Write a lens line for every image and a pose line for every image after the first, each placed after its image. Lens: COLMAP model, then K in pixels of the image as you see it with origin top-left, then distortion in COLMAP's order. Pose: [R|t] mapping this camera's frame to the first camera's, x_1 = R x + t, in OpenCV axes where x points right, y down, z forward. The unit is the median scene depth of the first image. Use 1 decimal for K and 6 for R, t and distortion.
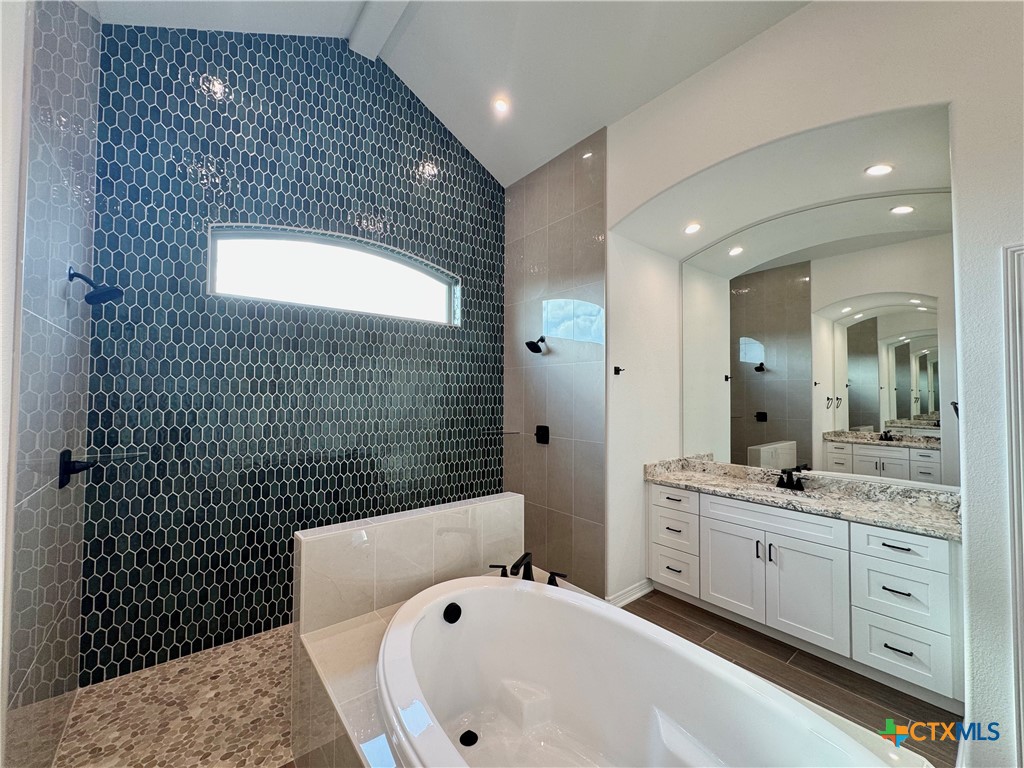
lens RADIAL K [[408.1, 0, 511.3], [0, 408.1, 383.9], [0, 0, 1]] dist [-0.001588, 0.000663]
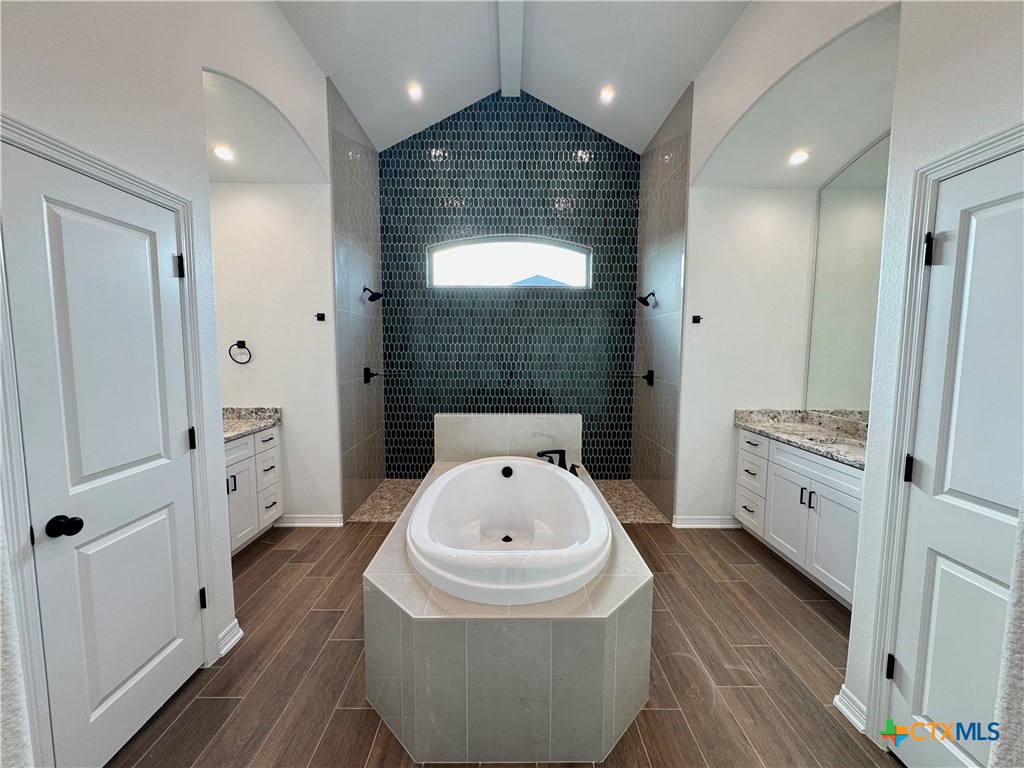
lens RADIAL K [[408.1, 0, 511.2], [0, 408.1, 384.7], [0, 0, 1]] dist [-0.001588, 0.000663]
pose [[0.780946, 0.053497, -0.622303, 0.546036], [0.016673, 0.994185, 0.106390, 0.015965], [0.624376, -0.093460, 0.775513, -0.158285]]
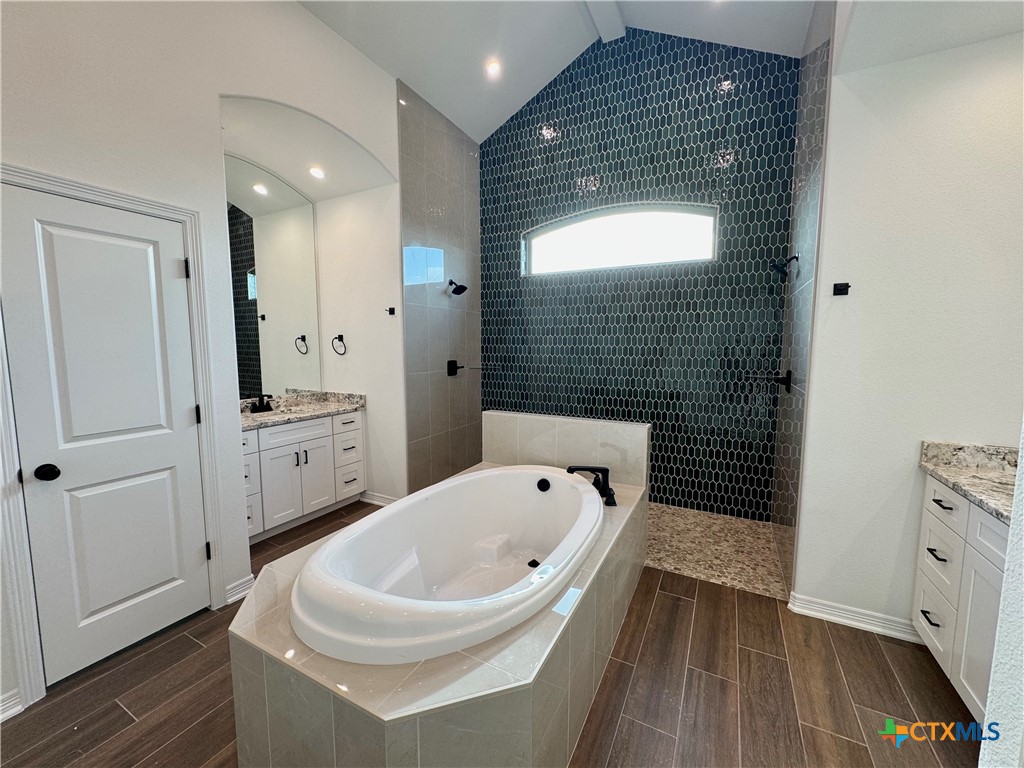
lens RADIAL K [[408.1, 0, 510.3], [0, 408.1, 384.0], [0, 0, 1]] dist [-0.001588, 0.000663]
pose [[0.387567, 0.083079, -0.918090, 0.662845], [0.026003, 0.994549, 0.100975, 0.039865], [0.921475, -0.063008, 0.383295, 0.226247]]
